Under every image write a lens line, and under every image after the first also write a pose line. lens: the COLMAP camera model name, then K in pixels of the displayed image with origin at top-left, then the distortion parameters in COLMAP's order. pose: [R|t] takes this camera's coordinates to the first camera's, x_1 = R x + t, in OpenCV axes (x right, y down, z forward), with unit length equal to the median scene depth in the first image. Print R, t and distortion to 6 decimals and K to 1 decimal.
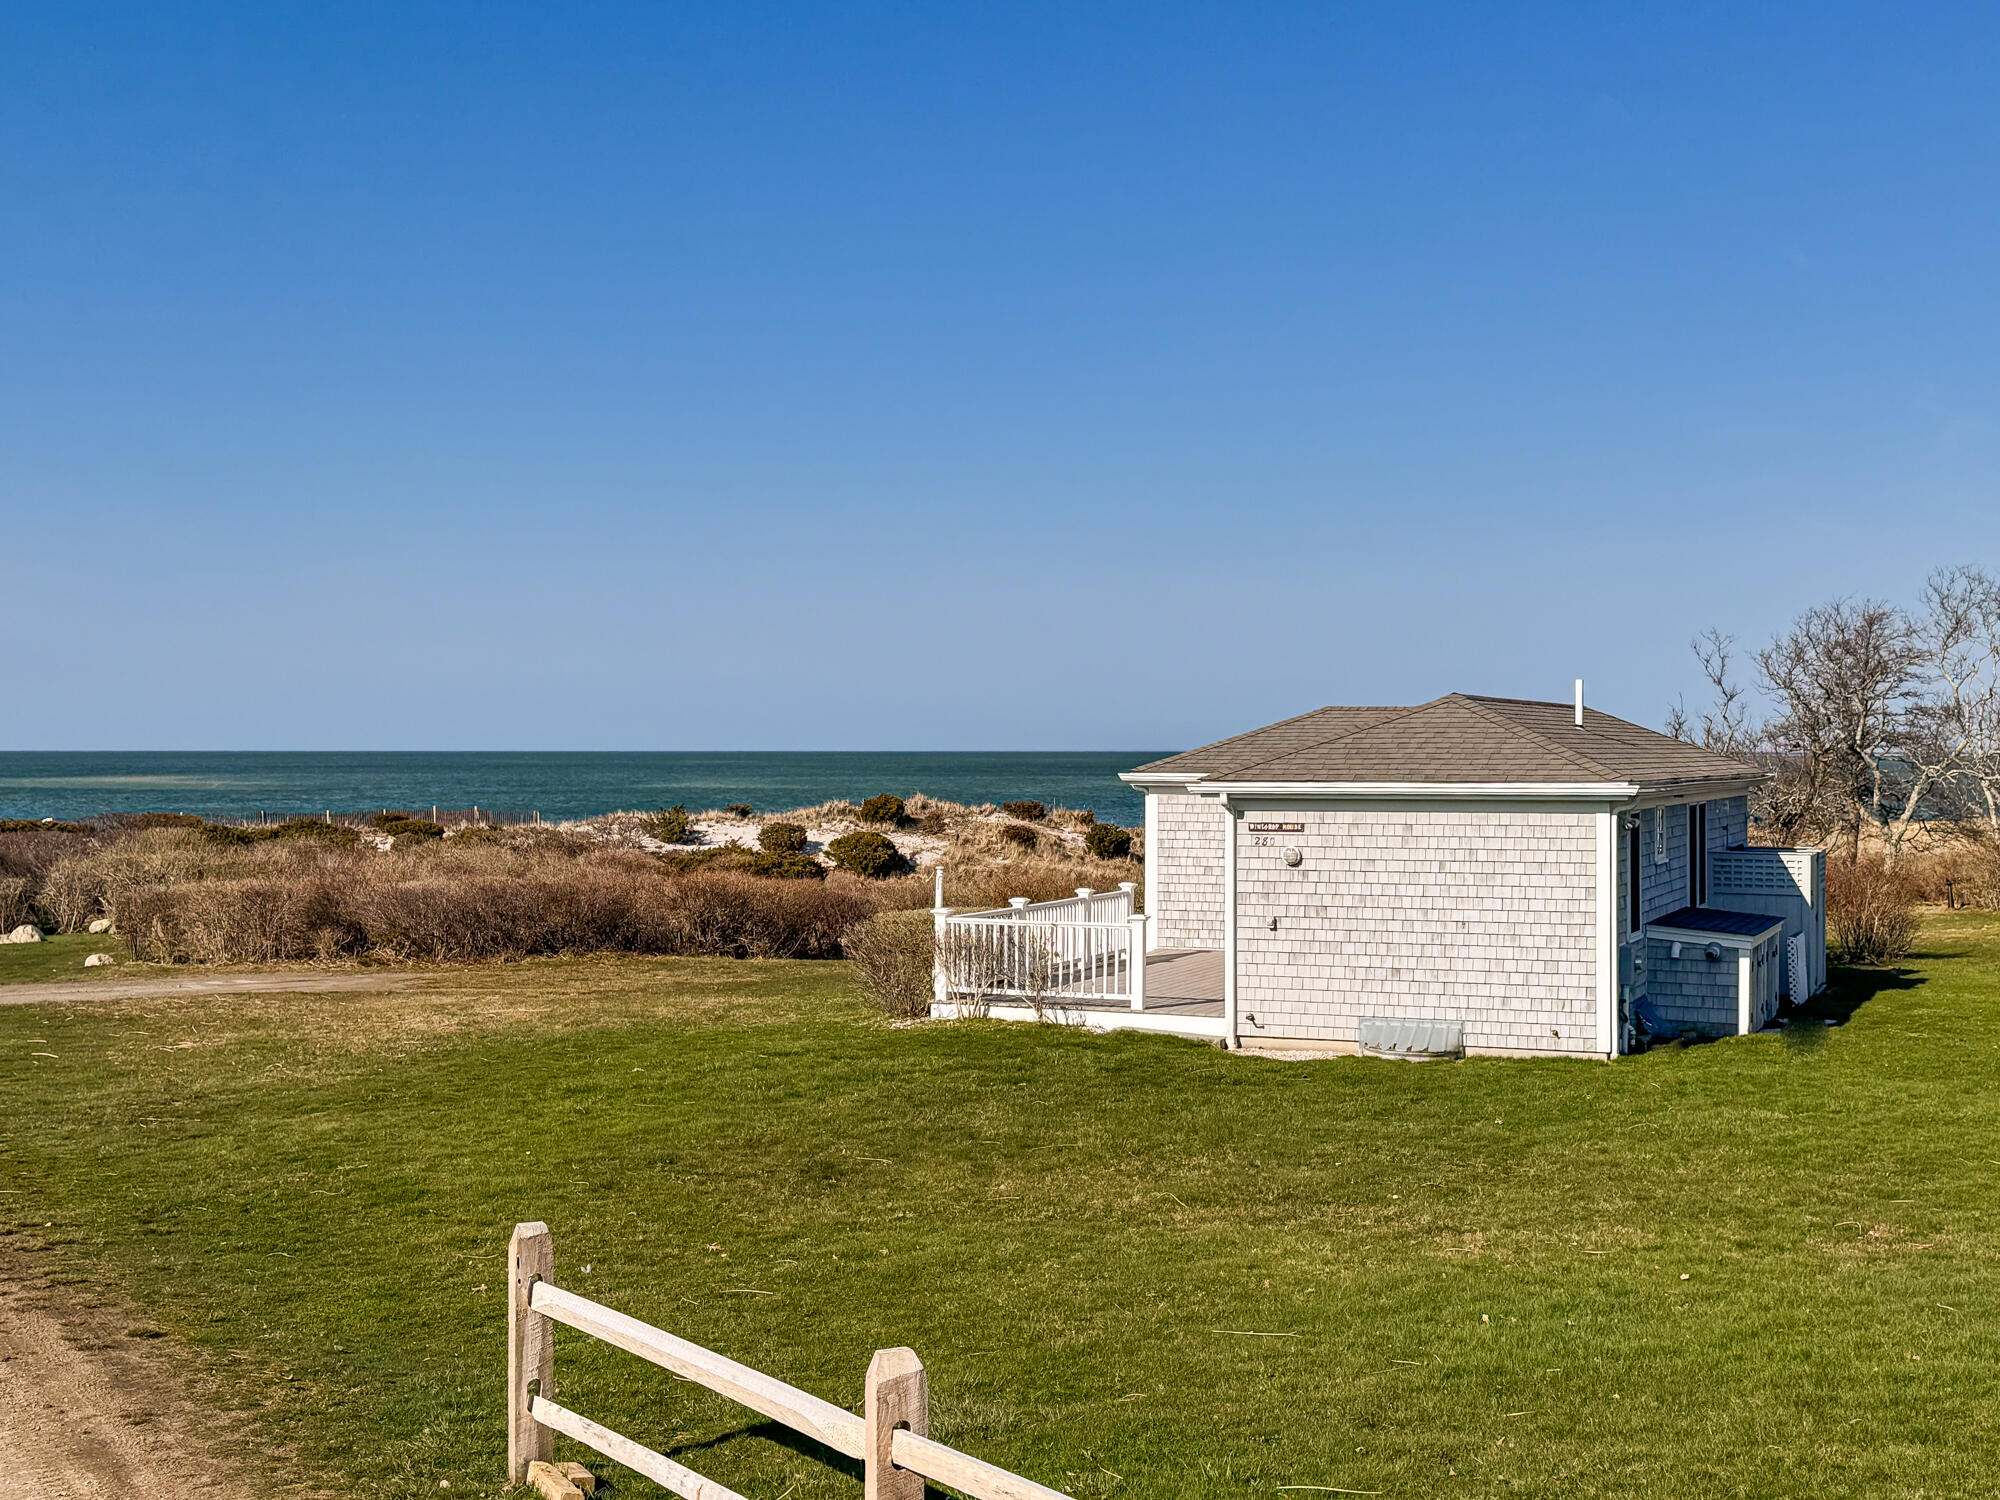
lens RADIAL K [[2510.0, 0, 999.7], [0, 2510.0, 751.5], [0, 0, 1]] dist [0.004342, 0.000000]
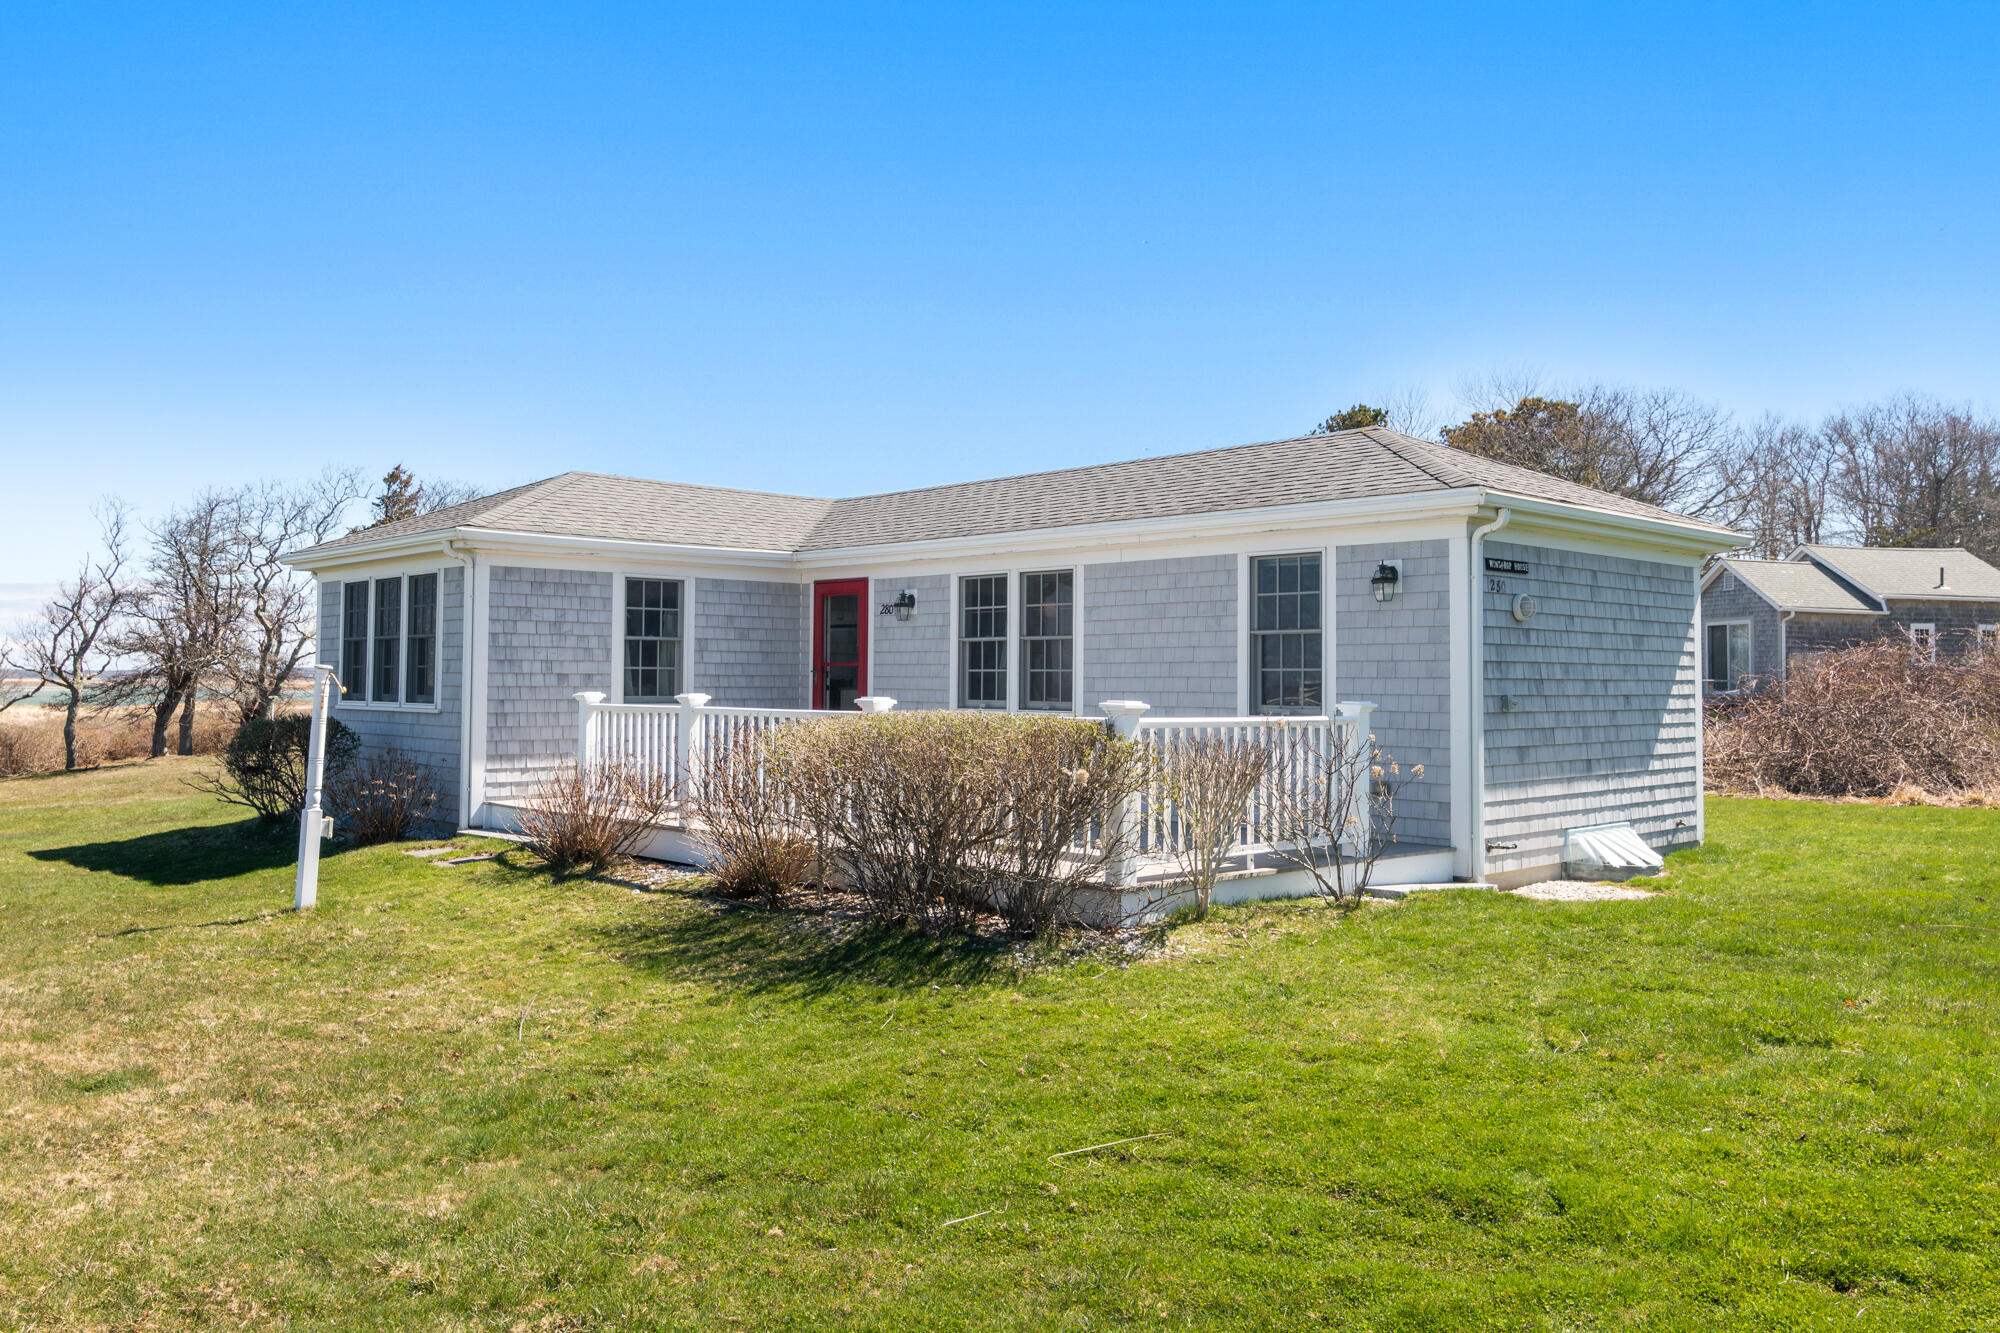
lens RADIAL K [[1561.9, 0, 999.4], [0, 1561.9, 663.6], [0, 0, 1]] dist [-0.005013, -0.001023]
pose [[0.405339, 0.019314, 0.913962, -0.255130], [-0.006623, 0.999813, -0.018191, 0.049585], [-0.914142, 0.001320, 0.405391, 0.717980]]
